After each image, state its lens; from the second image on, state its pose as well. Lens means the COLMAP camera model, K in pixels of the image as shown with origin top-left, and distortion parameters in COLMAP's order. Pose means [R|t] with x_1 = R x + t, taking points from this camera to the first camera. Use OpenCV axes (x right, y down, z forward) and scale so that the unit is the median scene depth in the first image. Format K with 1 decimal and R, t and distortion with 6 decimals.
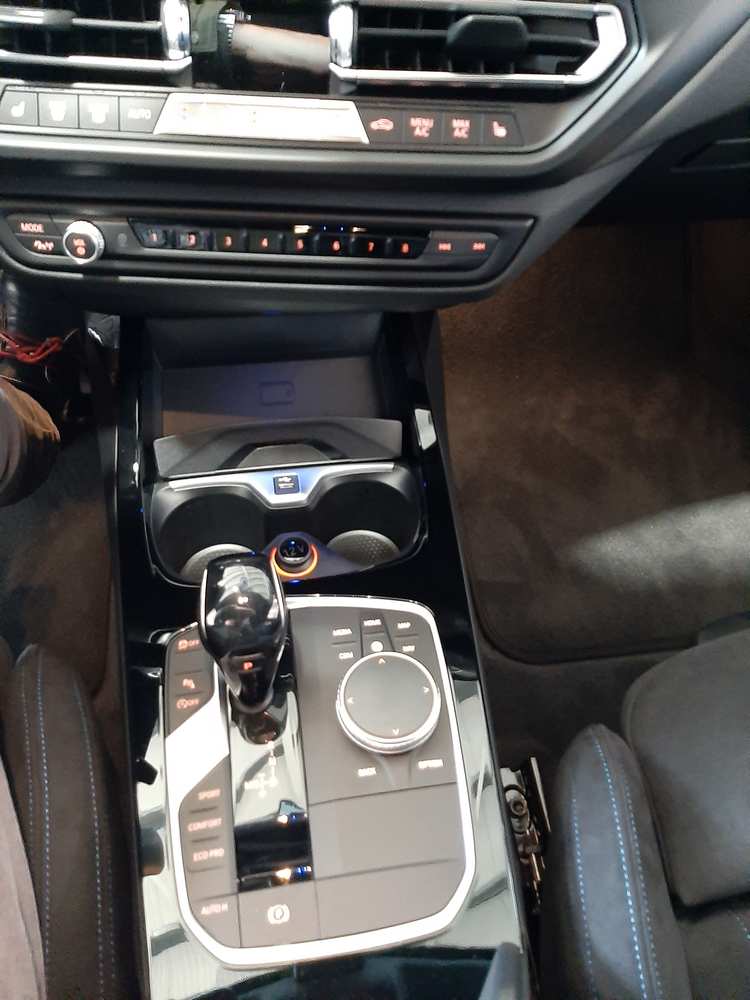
lens RADIAL K [[781.4, 0, 381.9], [0, 781.4, 498.7], [0, 0, 1]] dist [0.089719, -0.174965]
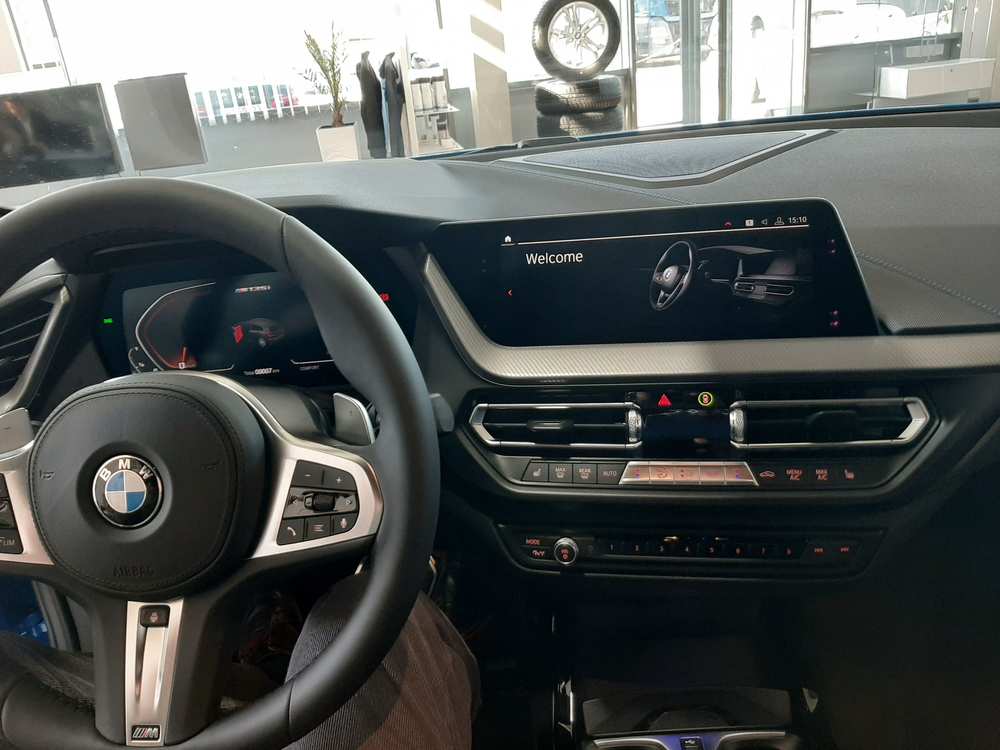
lens RADIAL K [[776.8, 0, 500.0], [0, 776.8, 375.0], [0, 0, 1]] dist [0.146427, -0.306106]
pose [[0.972104, -0.068527, -0.224317, -0.146824], [-0.052653, 0.868204, -0.493405, 0.144076], [0.228564, 0.491452, 0.840377, -0.503975]]
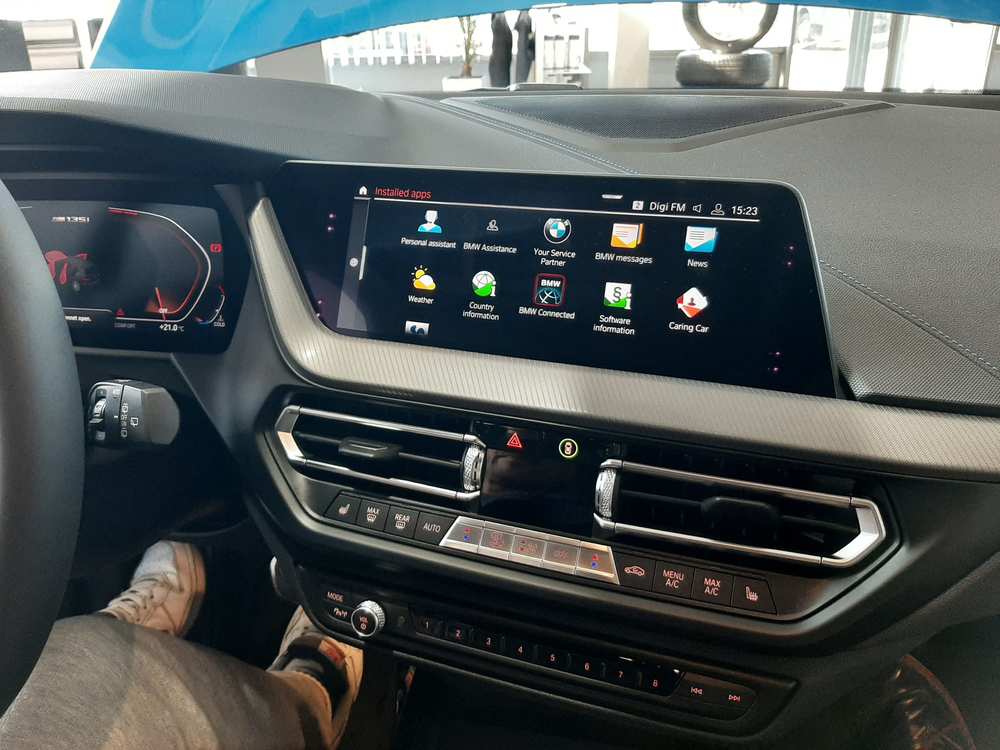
lens RADIAL K [[781.4, 0, 496.9], [0, 781.4, 370.6], [0, 0, 1]] dist [0.089719, -0.174965]
pose [[0.927903, 0.079316, -0.364286, 0.191457], [-0.246881, 0.862897, -0.440974, -0.187891], [0.279365, 0.499116, 0.820267, -0.063610]]
